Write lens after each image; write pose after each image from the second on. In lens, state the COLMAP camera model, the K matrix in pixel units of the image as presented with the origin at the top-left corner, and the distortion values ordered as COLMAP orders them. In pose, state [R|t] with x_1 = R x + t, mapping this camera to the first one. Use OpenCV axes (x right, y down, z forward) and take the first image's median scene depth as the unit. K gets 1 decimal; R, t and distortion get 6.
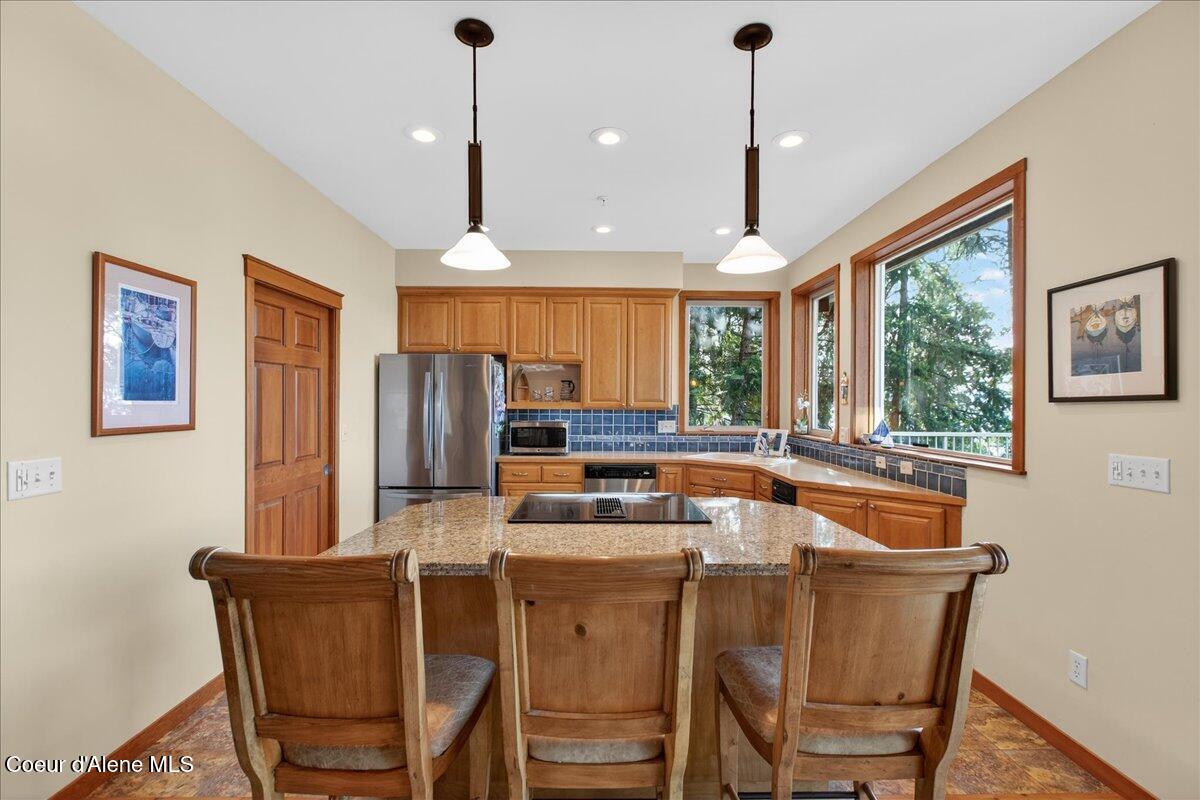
lens RADIAL K [[535.6, 0, 603.0], [0, 535.6, 404.0], [0, 0, 1]] dist [0.001594, 0.000438]
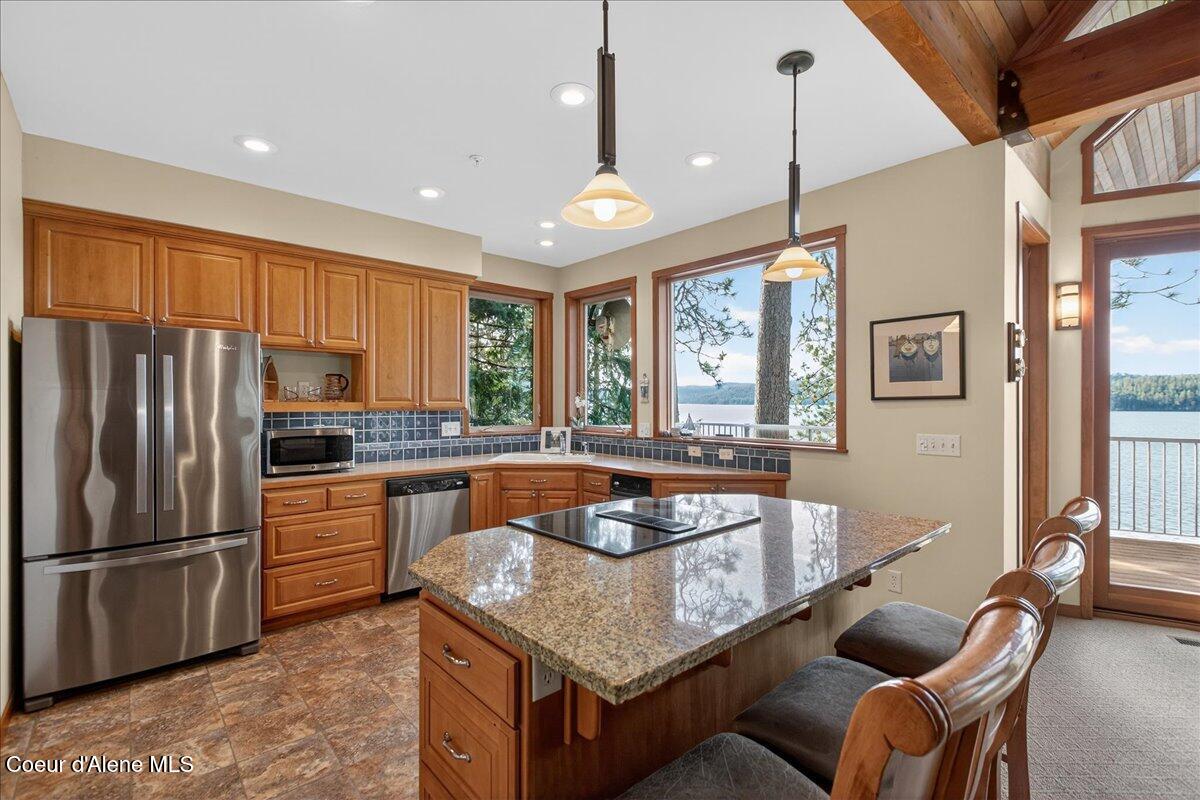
lens RADIAL K [[535.6, 0, 601.9], [0, 535.6, 387.2], [0, 0, 1]] dist [0.001594, 0.000438]
pose [[0.754776, 0.011503, 0.655882, -0.330966], [0.006557, 0.999664, -0.025077, -0.003272], [-0.655950, 0.023228, 0.754447, 0.200711]]
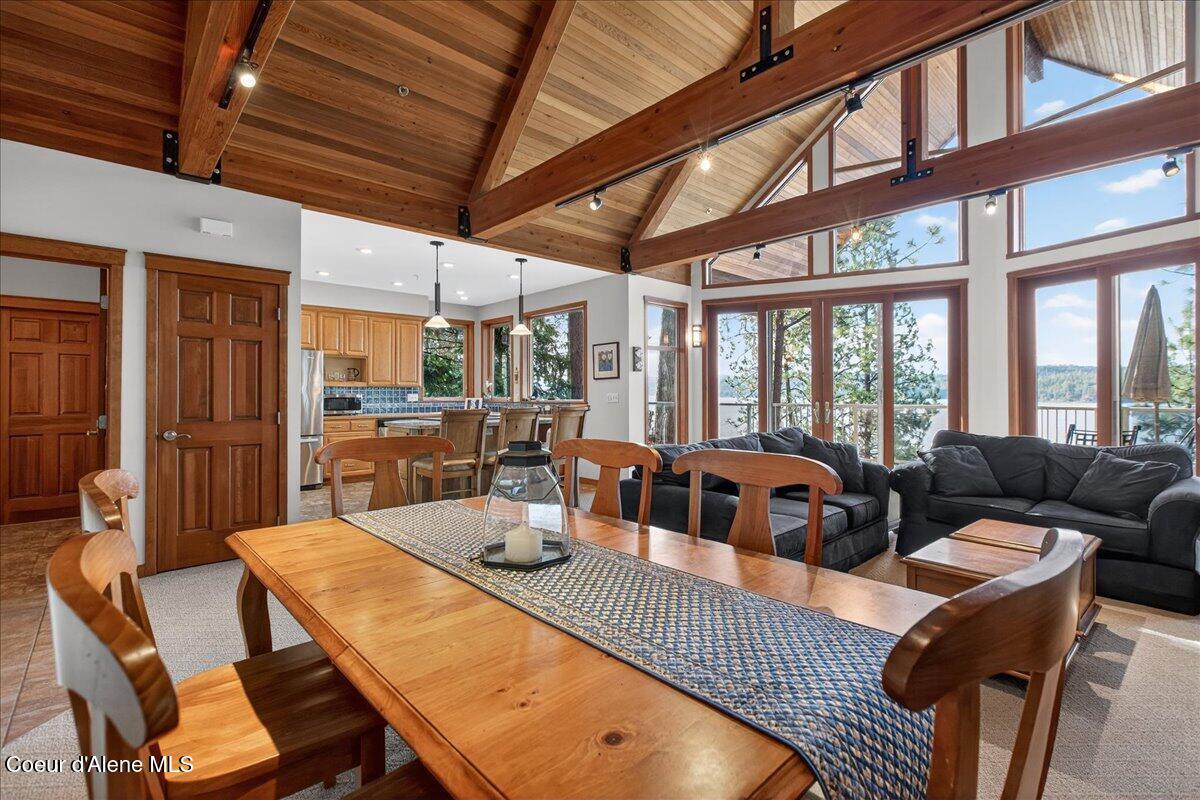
lens RADIAL K [[535.6, 0, 603.9], [0, 535.6, 378.4], [0, 0, 1]] dist [0.001594, 0.000438]
pose [[0.742233, 0.011903, 0.670036, -0.660549], [0.008975, 0.999576, -0.027699, 0.041530], [-0.670081, 0.026573, 0.741812, -0.739147]]
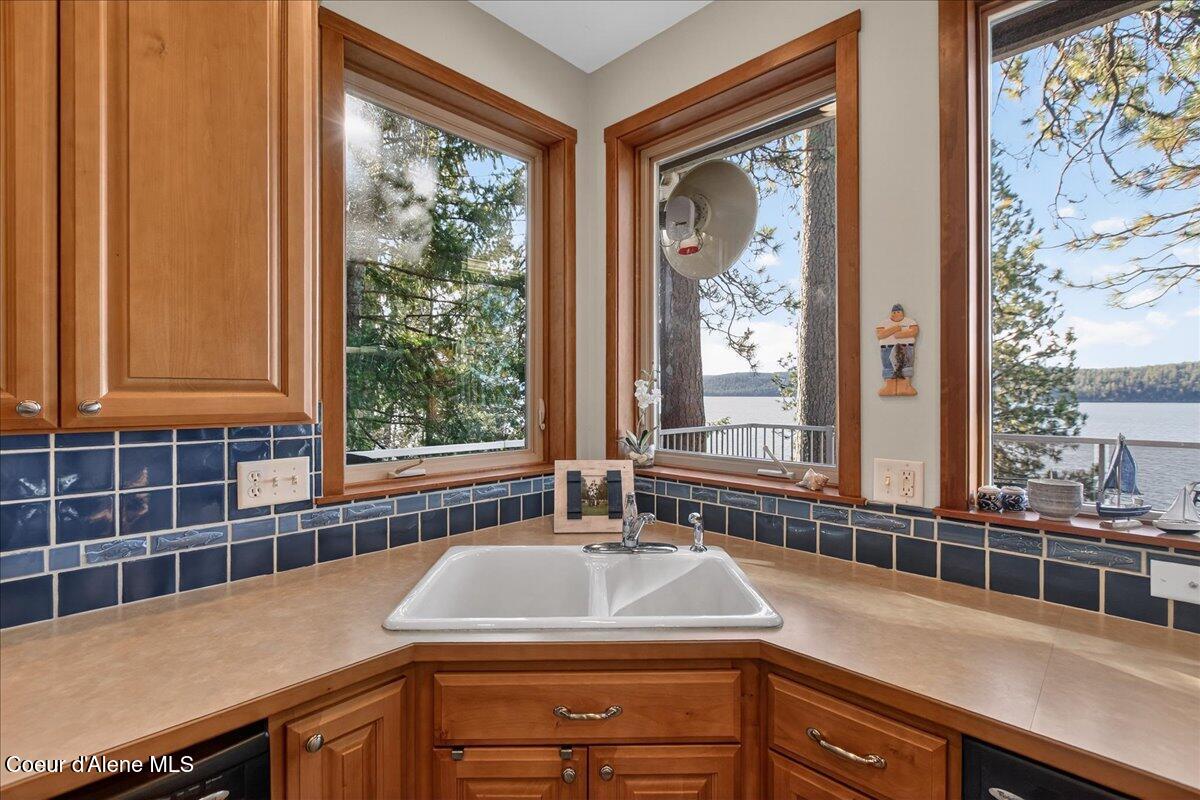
lens RADIAL K [[535.6, 0, 600.5], [0, 535.6, 391.1], [0, 0, 1]] dist [0.001594, 0.000438]
pose [[0.707475, -0.003252, 0.706731, 0.052510], [0.006061, 0.999981, -0.001467, -0.002751], [-0.706713, 0.005321, 0.707481, 0.832713]]
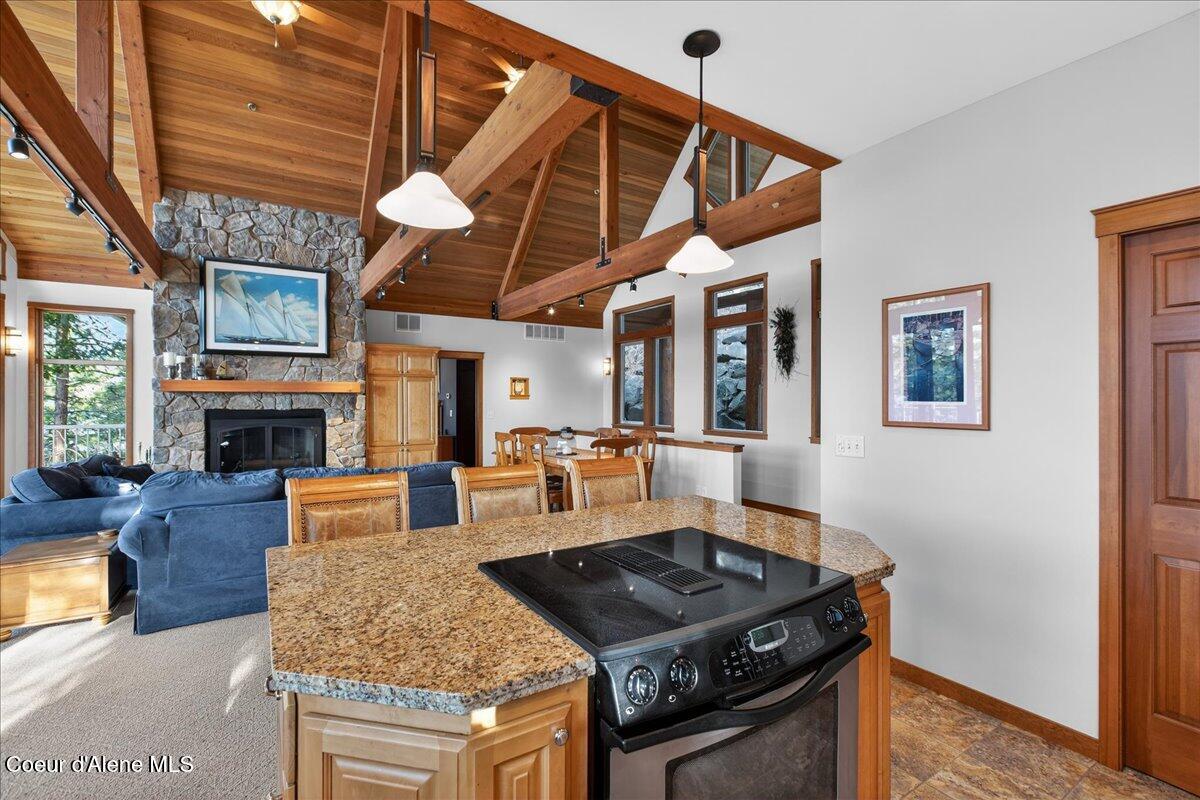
lens RADIAL K [[535.6, 0, 596.0], [0, 535.6, 400.0], [0, 0, 1]] dist [0.001594, 0.000438]
pose [[-0.849775, -0.007855, -0.527088, 0.212348], [-0.009425, 0.999956, 0.000292, -0.001322], [0.527062, 0.005216, -0.849811, 0.798381]]
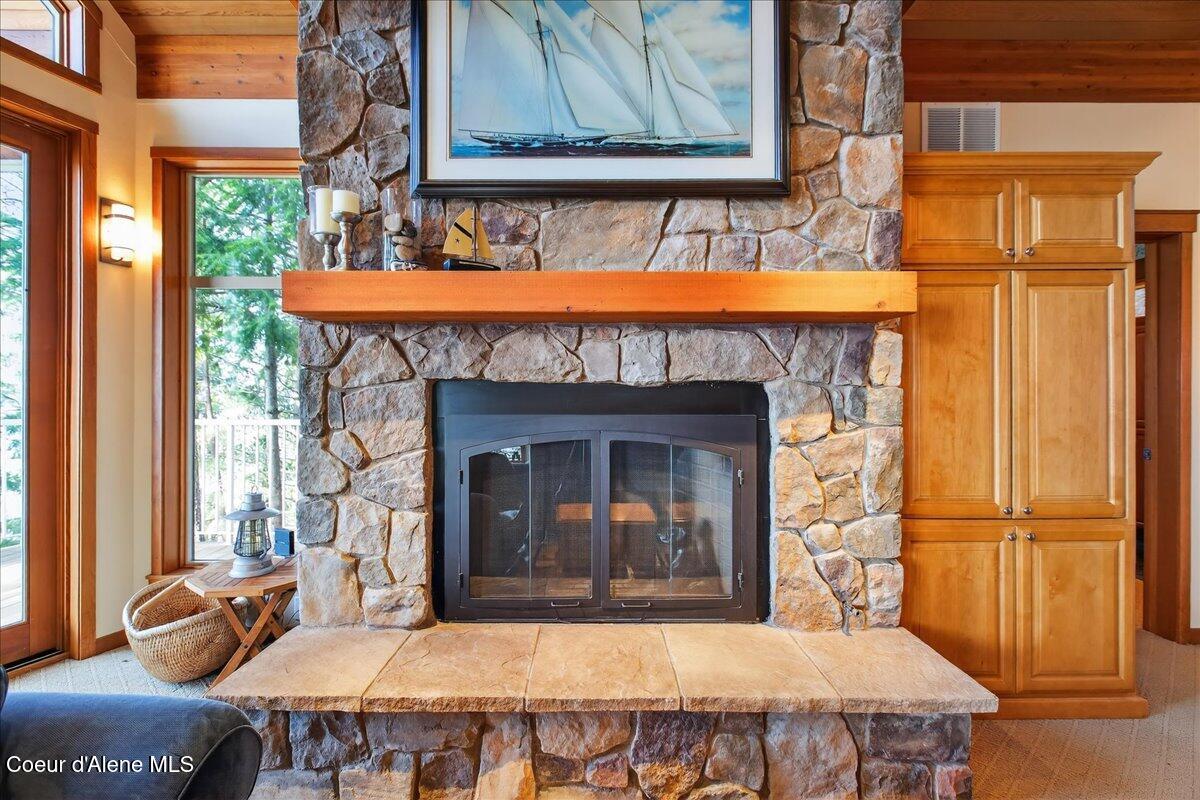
lens RADIAL K [[535.6, 0, 605.0], [0, 535.6, 401.8], [0, 0, 1]] dist [0.001594, 0.000438]
pose [[-0.999947, -0.010271, -0.000231, 0.195957], [-0.010272, 0.999922, 0.007162, 0.047627], [0.000158, 0.007164, -0.999974, -0.512189]]
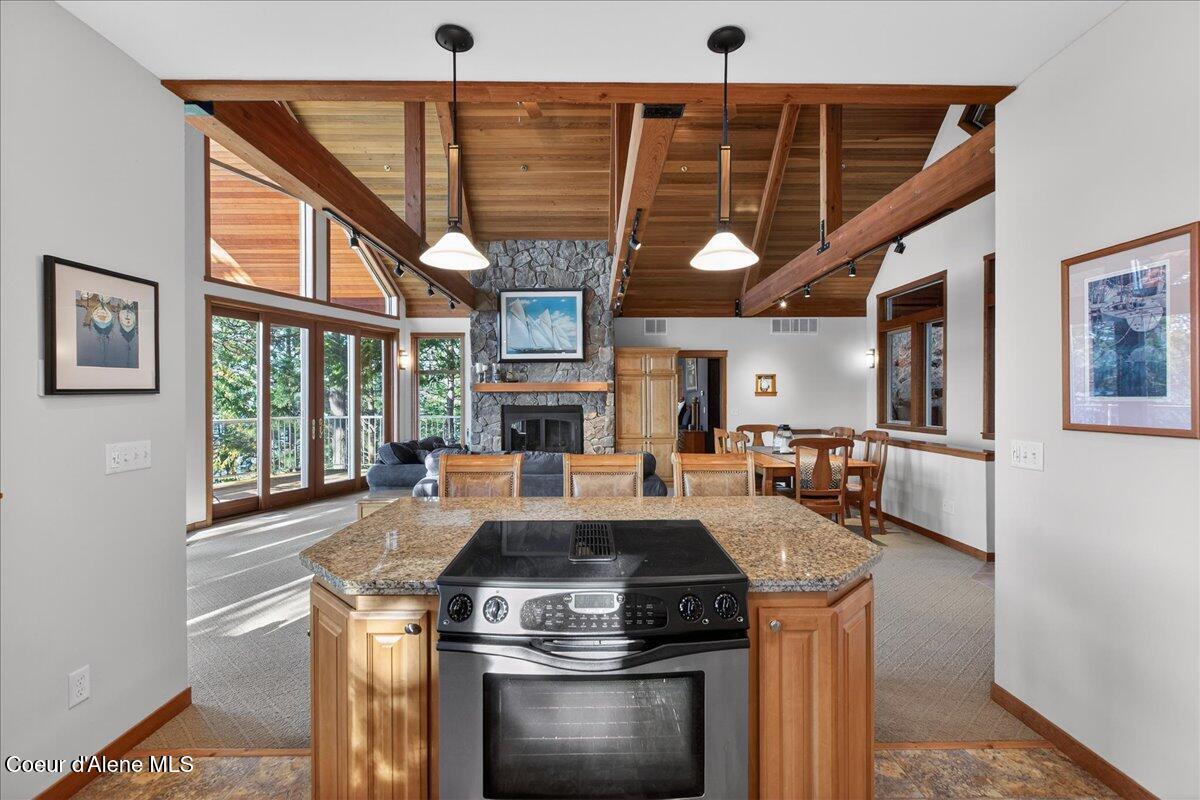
lens RADIAL K [[535.6, 0, 595.4], [0, 535.6, 402.3], [0, 0, 1]] dist [0.001594, 0.000438]
pose [[-0.999966, -0.003850, 0.007288, 0.000352], [-0.003749, 0.999896, 0.013901, -0.003030], [-0.007340, 0.013873, -0.999877, 0.918843]]
